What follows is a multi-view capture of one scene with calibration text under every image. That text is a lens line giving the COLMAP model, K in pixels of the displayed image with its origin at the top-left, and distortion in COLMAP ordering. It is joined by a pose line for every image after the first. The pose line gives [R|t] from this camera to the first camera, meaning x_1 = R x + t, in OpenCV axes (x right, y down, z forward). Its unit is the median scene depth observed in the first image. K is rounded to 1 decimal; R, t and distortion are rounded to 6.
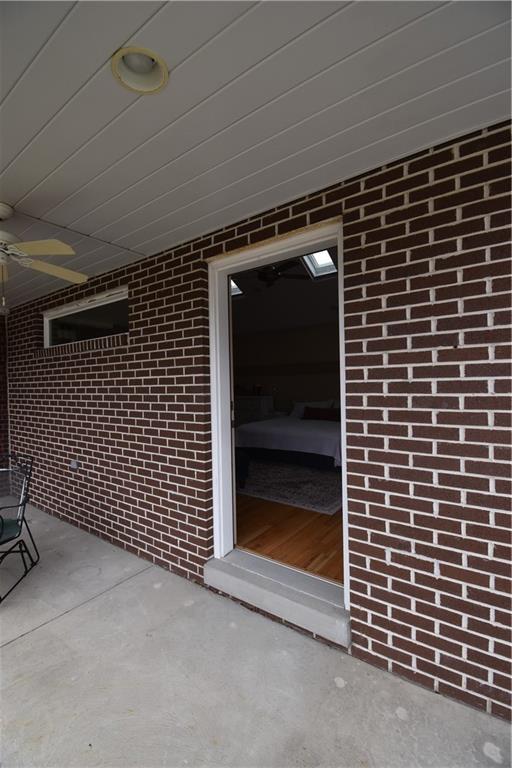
lens RADIAL K [[337.1, 0, 238.3], [0, 337.1, 384.4], [0, 0, 1]] dist [-0.019319, -0.010180]
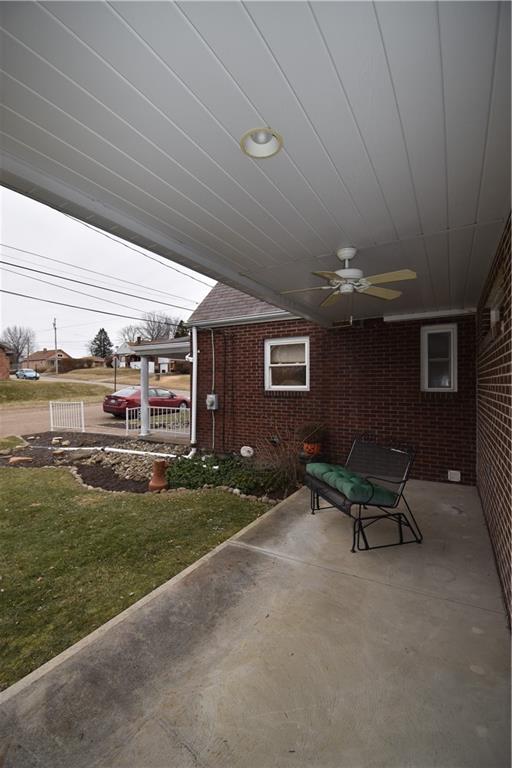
lens RADIAL K [[337.1, 0, 258.1], [0, 337.1, 381.6], [0, 0, 1]] dist [-0.019319, -0.010180]
pose [[0.114314, 0.013588, -0.993352, 0.518388], [0.004994, 0.999886, 0.014252, -0.013949], [0.993432, -0.006590, 0.114233, 0.421847]]
